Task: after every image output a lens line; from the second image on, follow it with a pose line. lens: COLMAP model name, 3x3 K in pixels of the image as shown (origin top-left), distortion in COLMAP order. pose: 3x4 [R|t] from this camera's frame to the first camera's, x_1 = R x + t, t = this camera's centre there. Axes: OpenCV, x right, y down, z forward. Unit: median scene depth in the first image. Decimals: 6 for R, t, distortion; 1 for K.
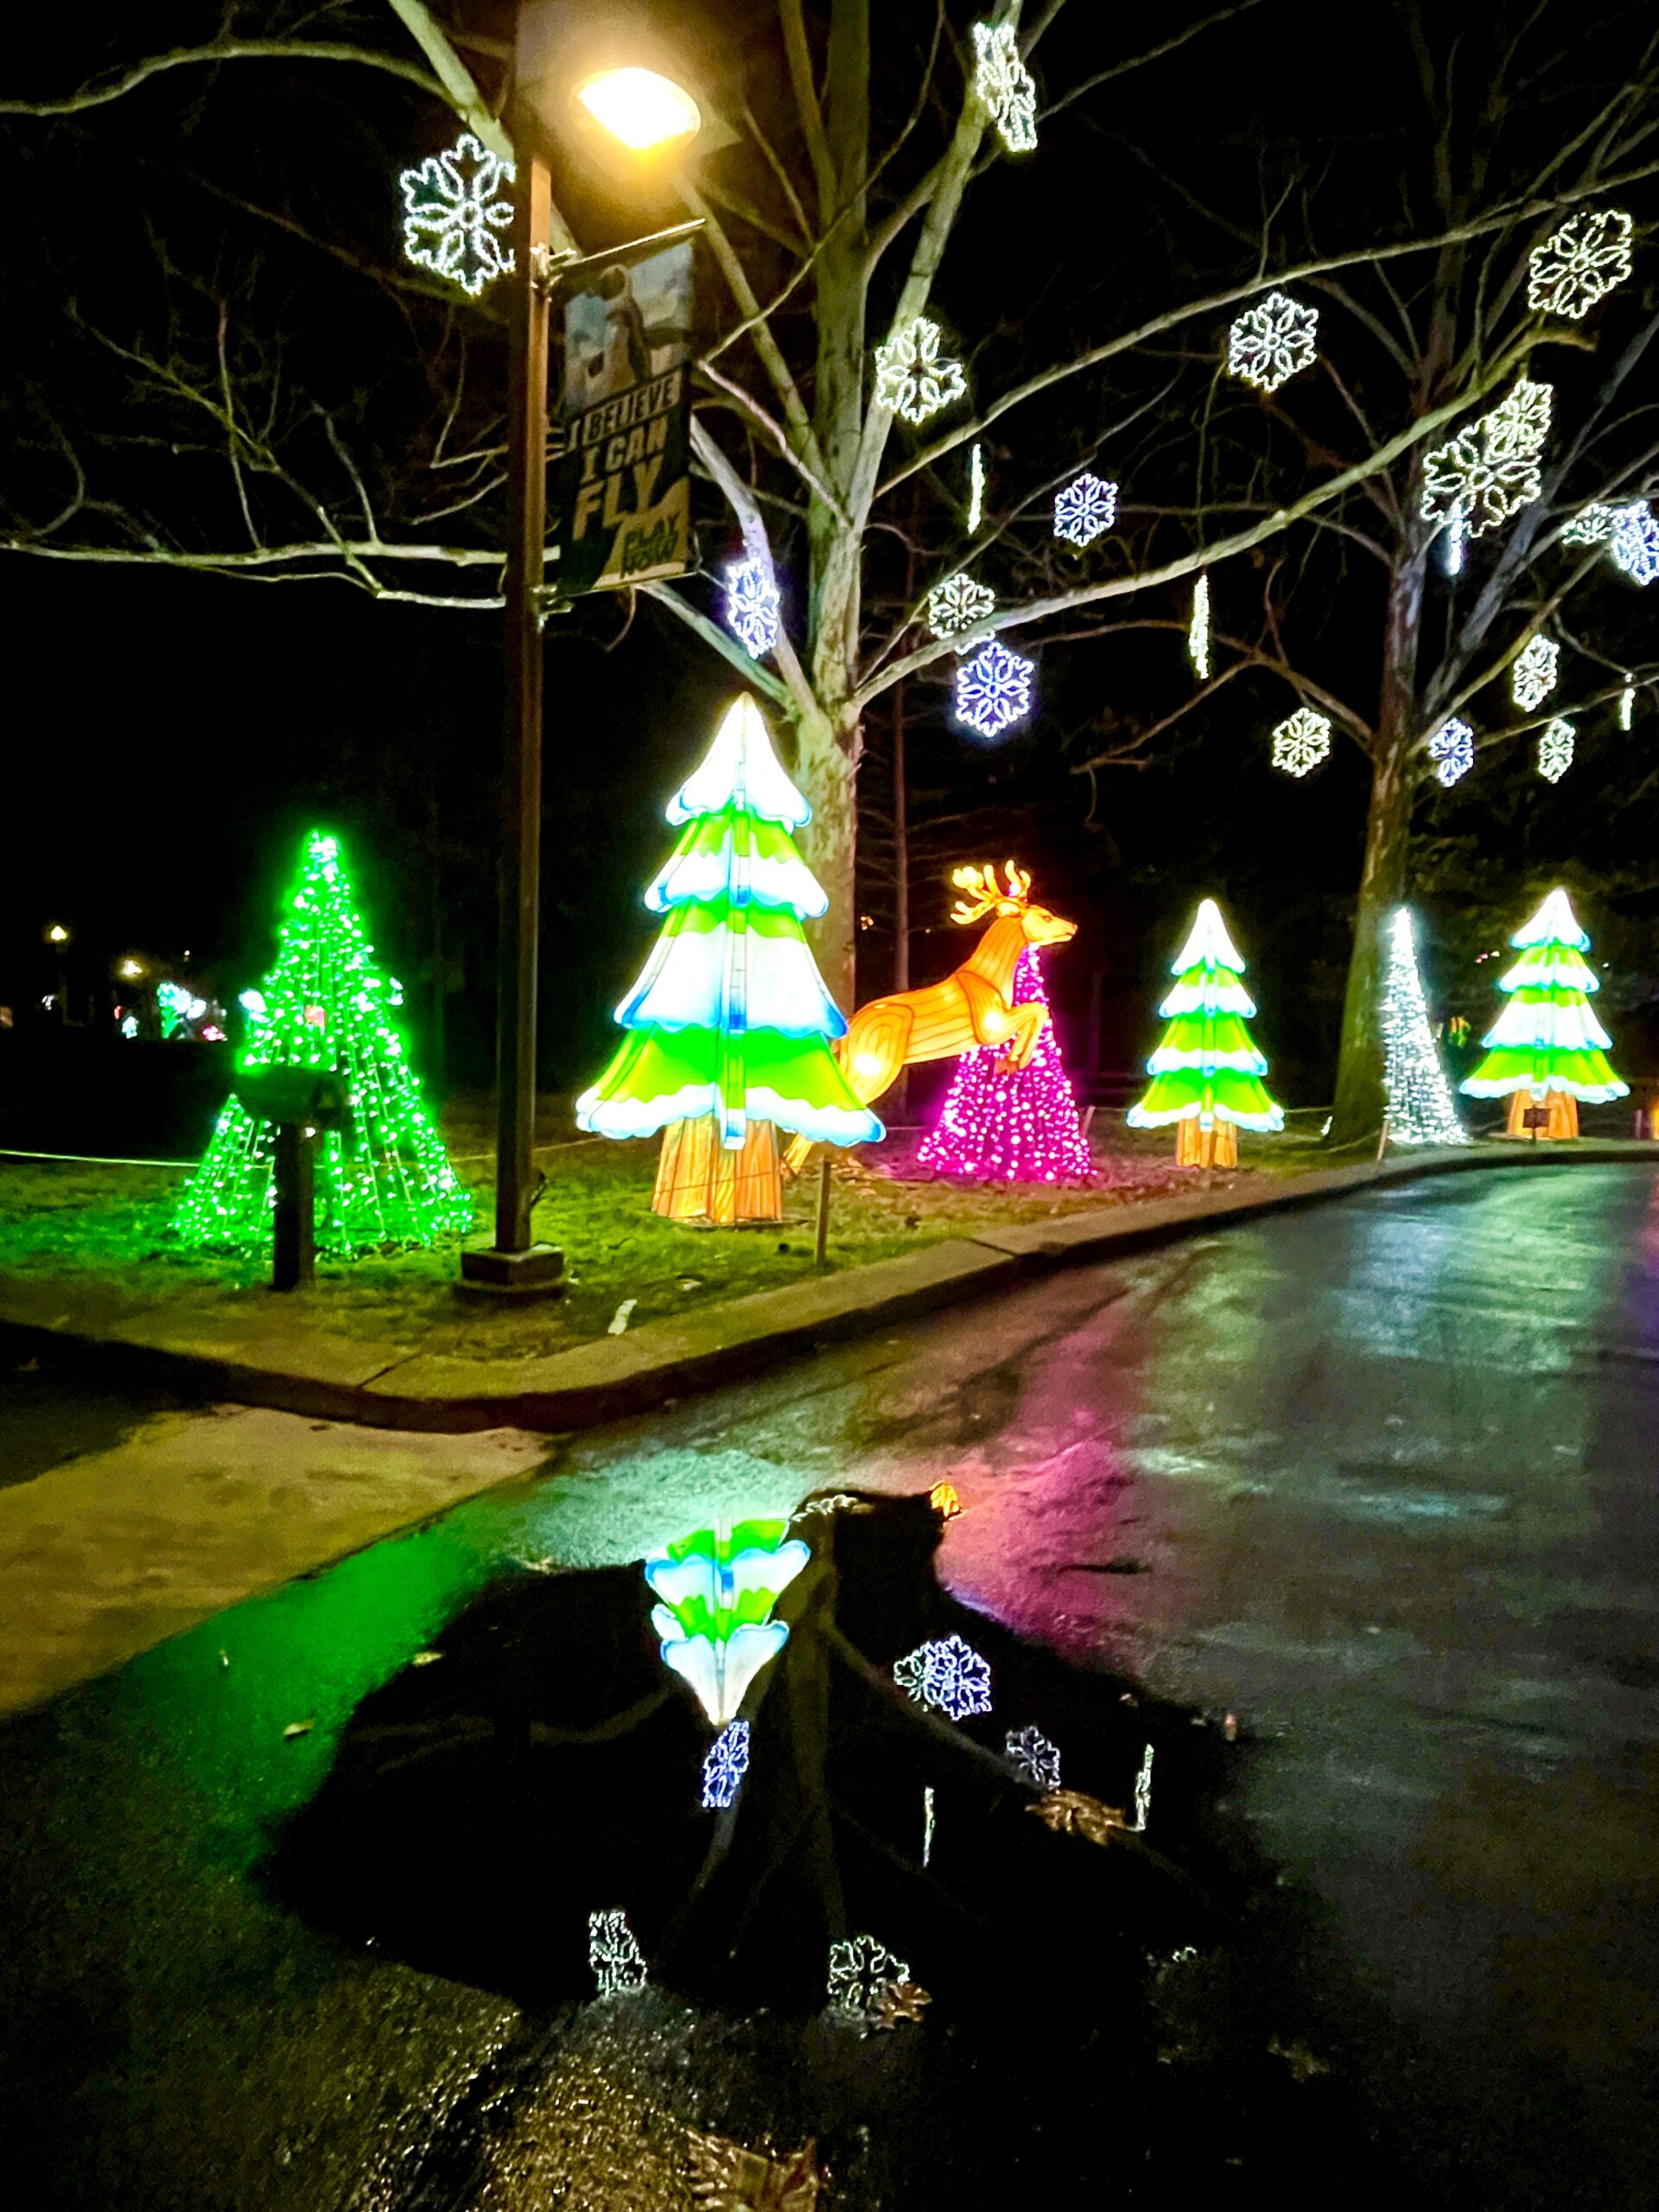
lens RADIAL K [[1284.8, 0, 829.5], [0, 1284.8, 1106.0], [0, 0, 1]] dist [0.001735, 0.000073]
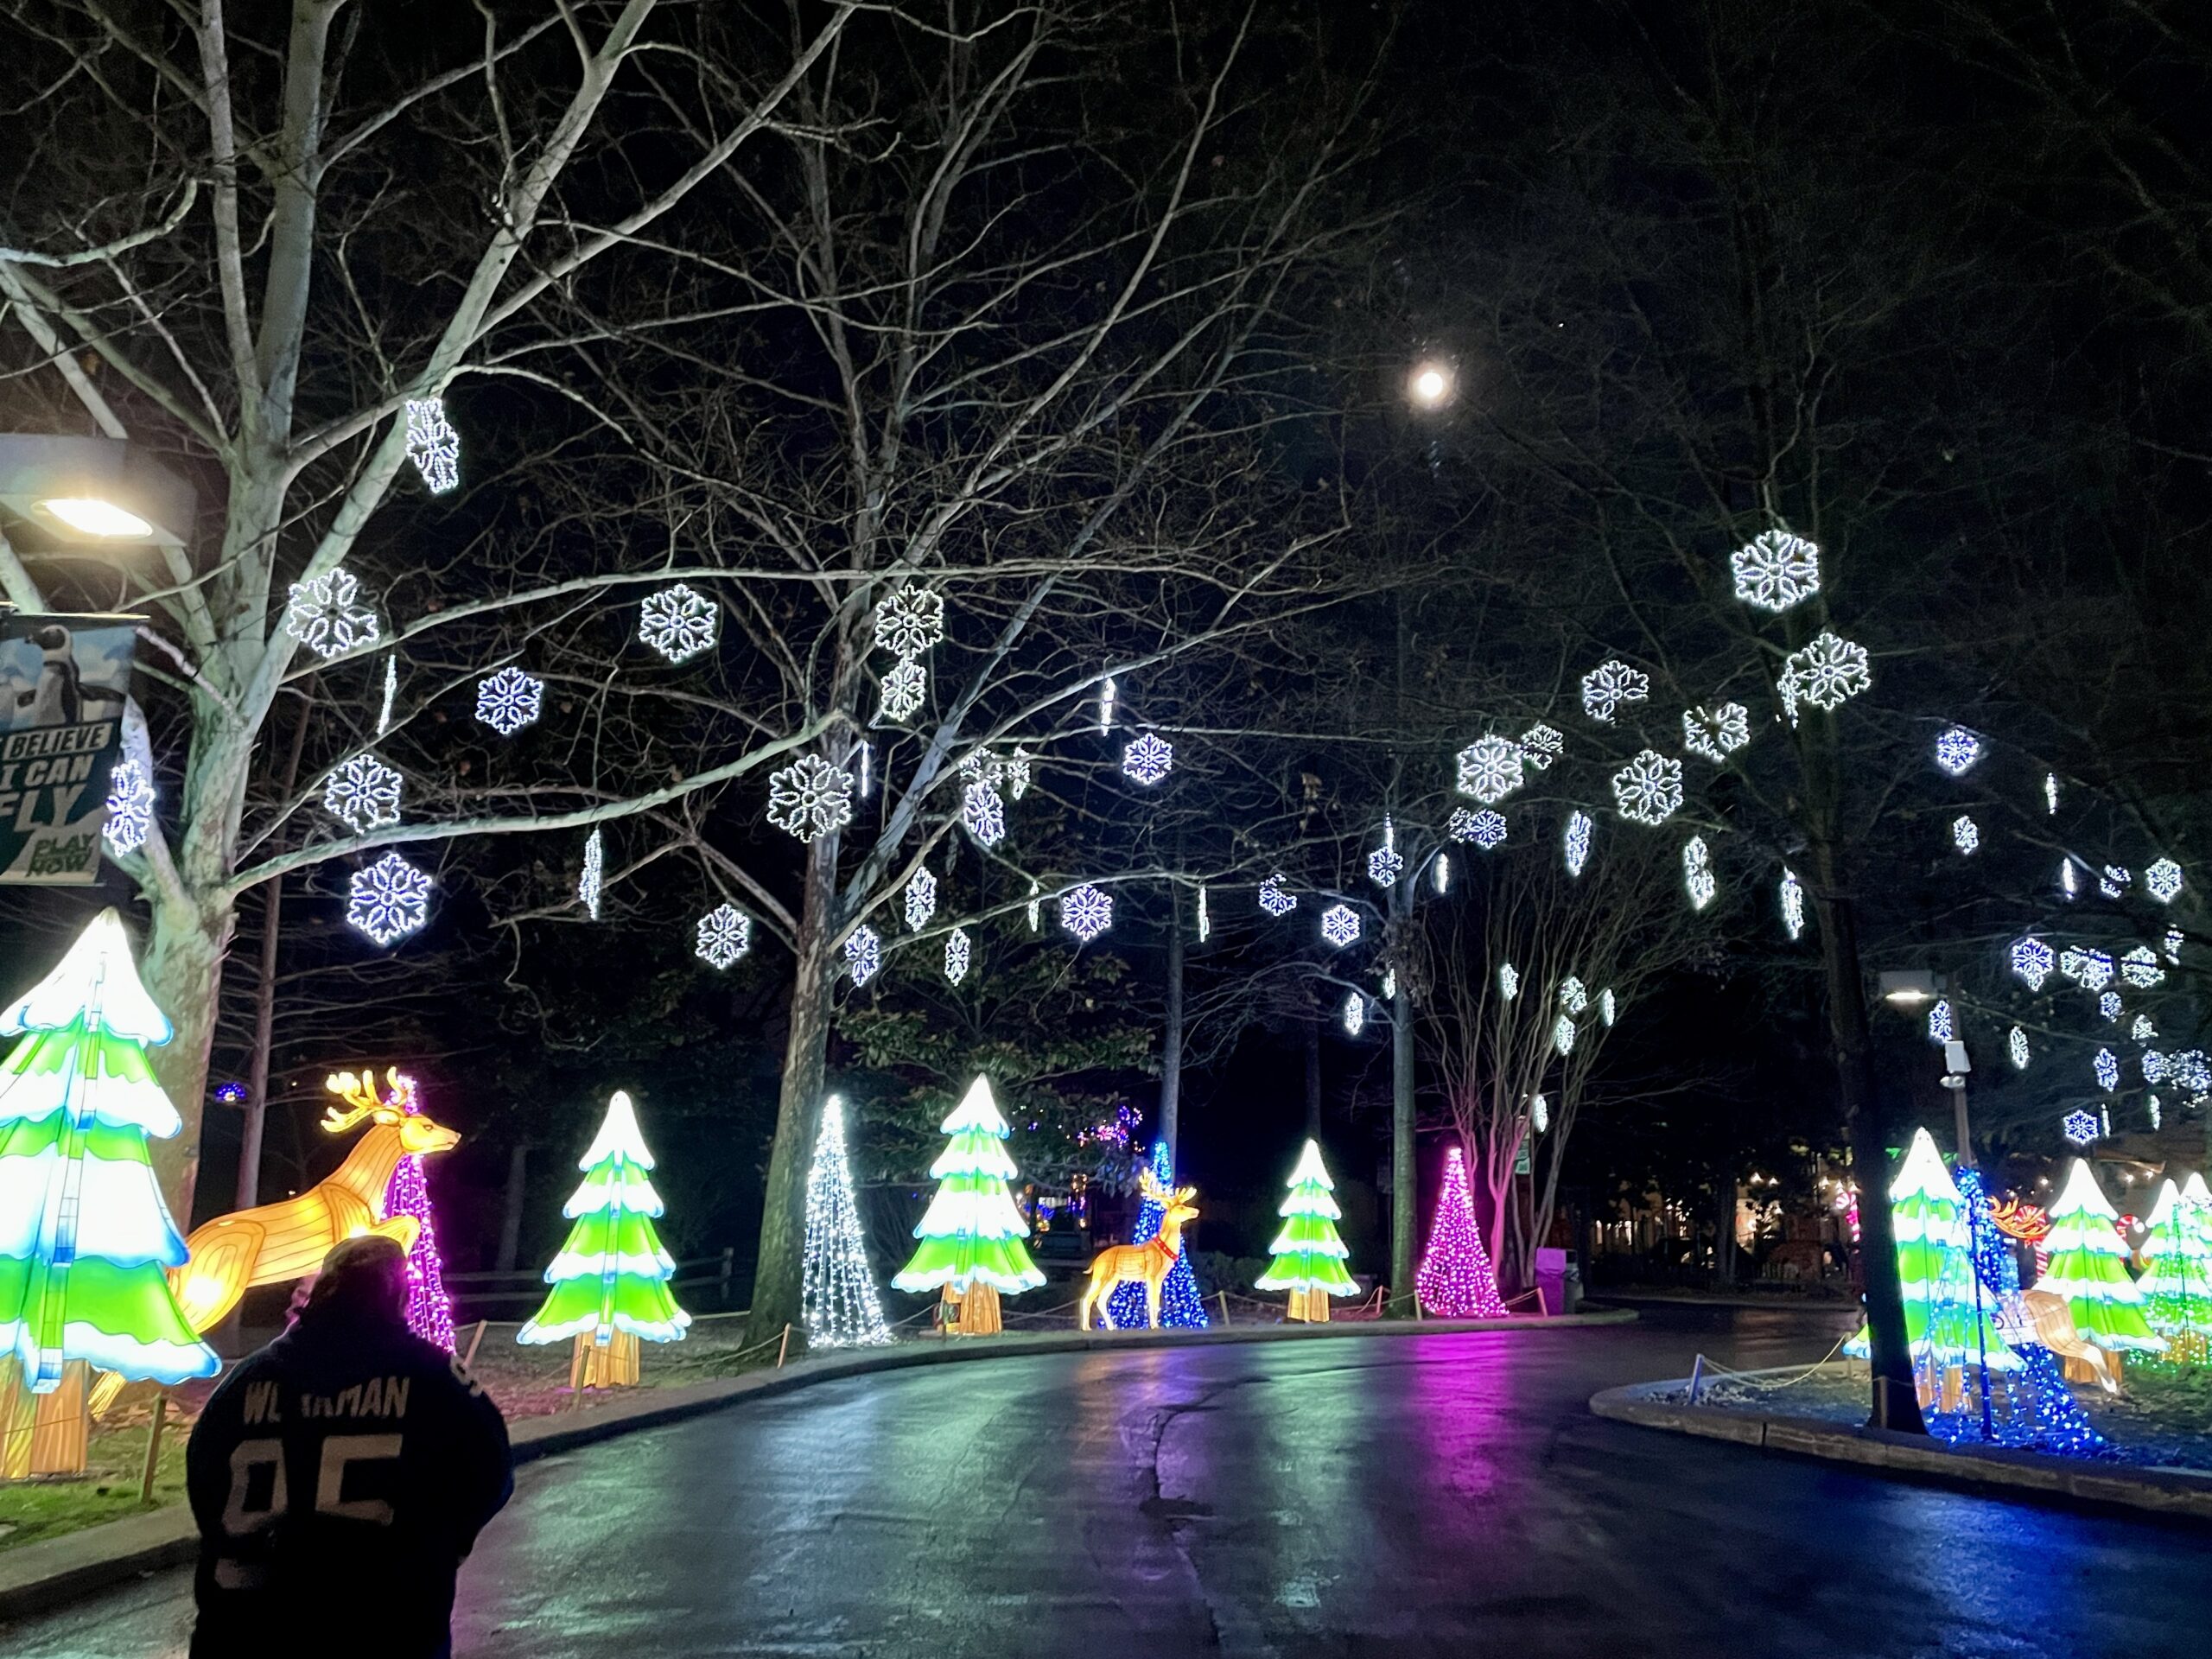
lens RADIAL K [[1694.2, 0, 1102.8], [0, 1694.2, 815.4], [0, 0, 1]] dist [0.114476, -0.140291]
pose [[0.871670, 0.104618, 0.478797, -0.036480], [0.030571, 0.963441, -0.266170, -0.009139], [-0.489139, 0.246650, 0.836605, -0.408177]]
